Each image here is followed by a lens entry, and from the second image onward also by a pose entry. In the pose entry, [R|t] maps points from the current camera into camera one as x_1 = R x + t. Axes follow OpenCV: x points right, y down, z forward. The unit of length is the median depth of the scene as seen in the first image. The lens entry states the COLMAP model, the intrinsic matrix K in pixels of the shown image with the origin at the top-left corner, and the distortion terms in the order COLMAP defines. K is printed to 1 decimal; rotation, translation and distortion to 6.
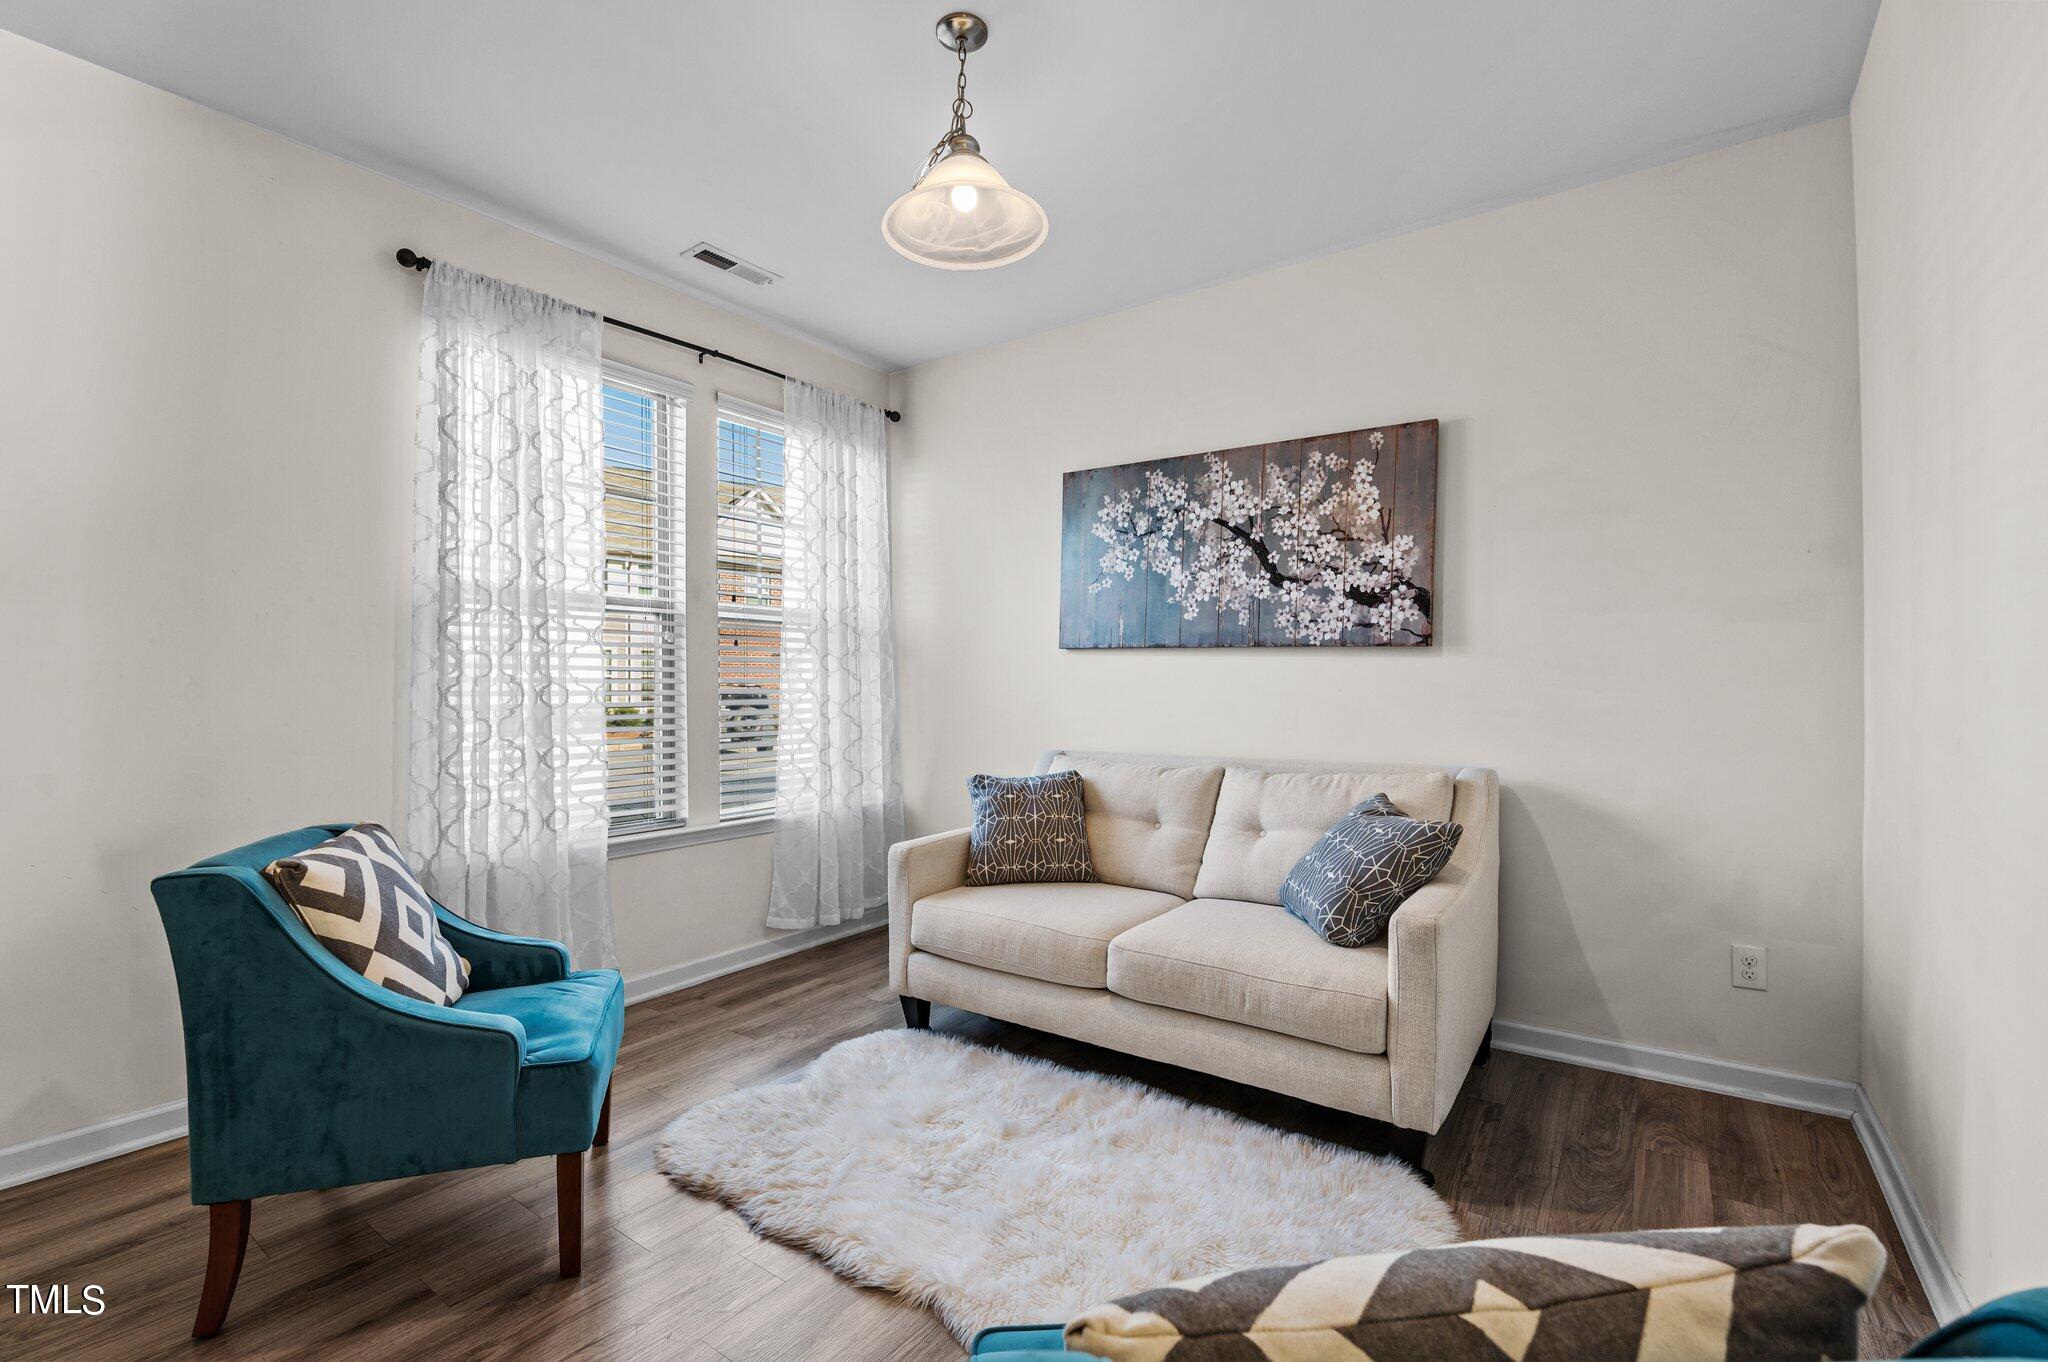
lens RADIAL K [[883.1, 0, 1031.2], [0, 883.1, 691.9], [0, 0, 1]] dist [-0.009810, -0.005340]
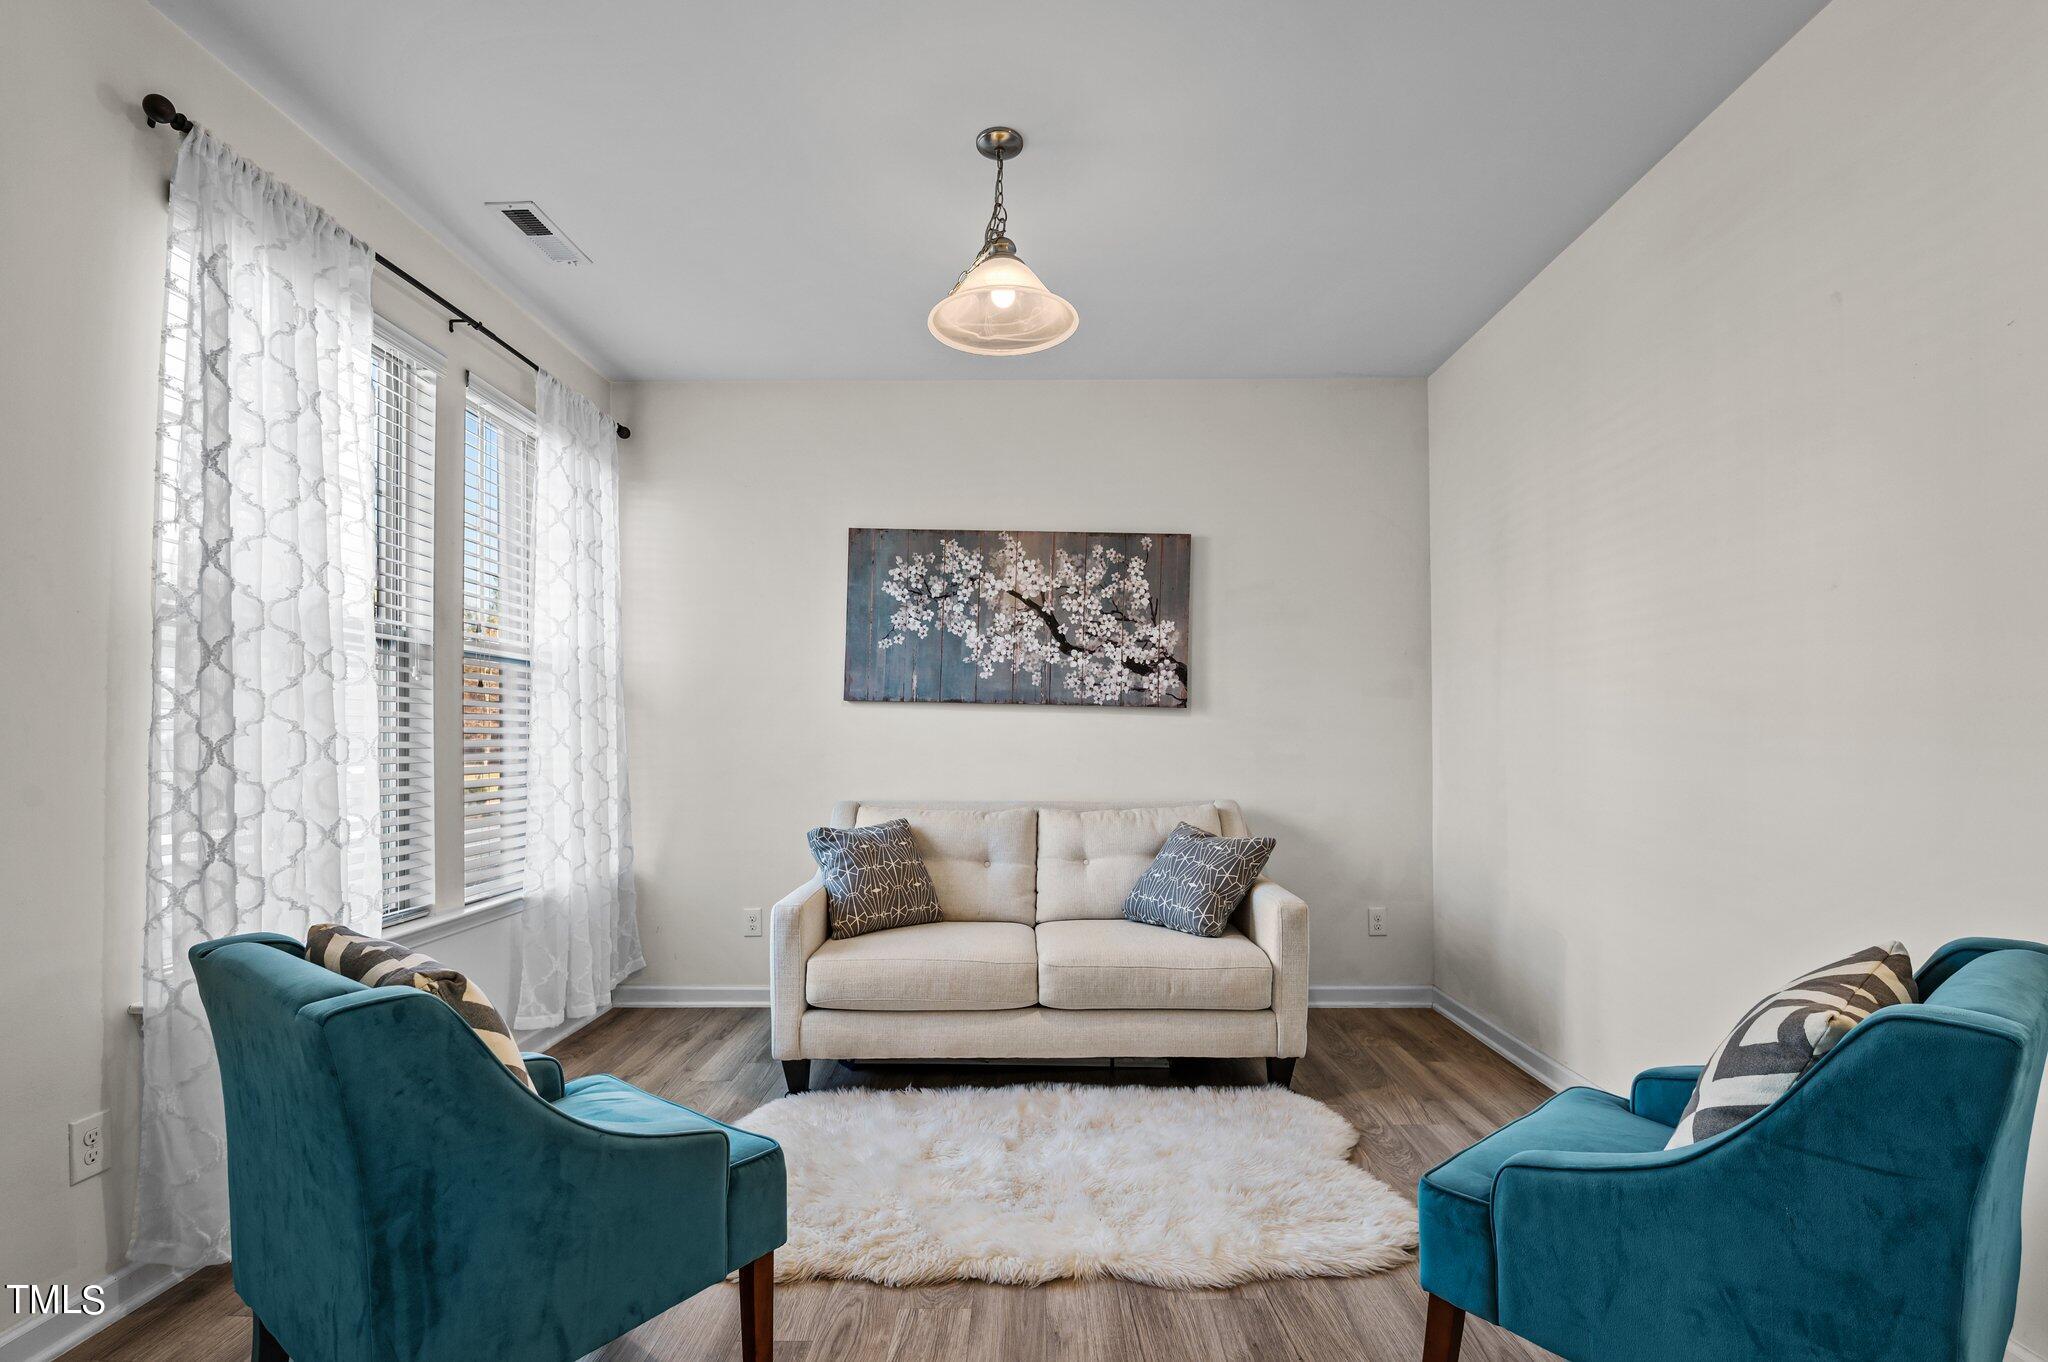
lens RADIAL K [[883.1, 0, 1054.8], [0, 883.1, 732.1], [0, 0, 1]] dist [-0.009810, -0.005340]
pose [[0.817670, 0.005944, 0.575656, -0.443873], [0.001868, 0.999914, -0.012978, 0.000606], [-0.575684, 0.011687, 0.817589, 0.046031]]
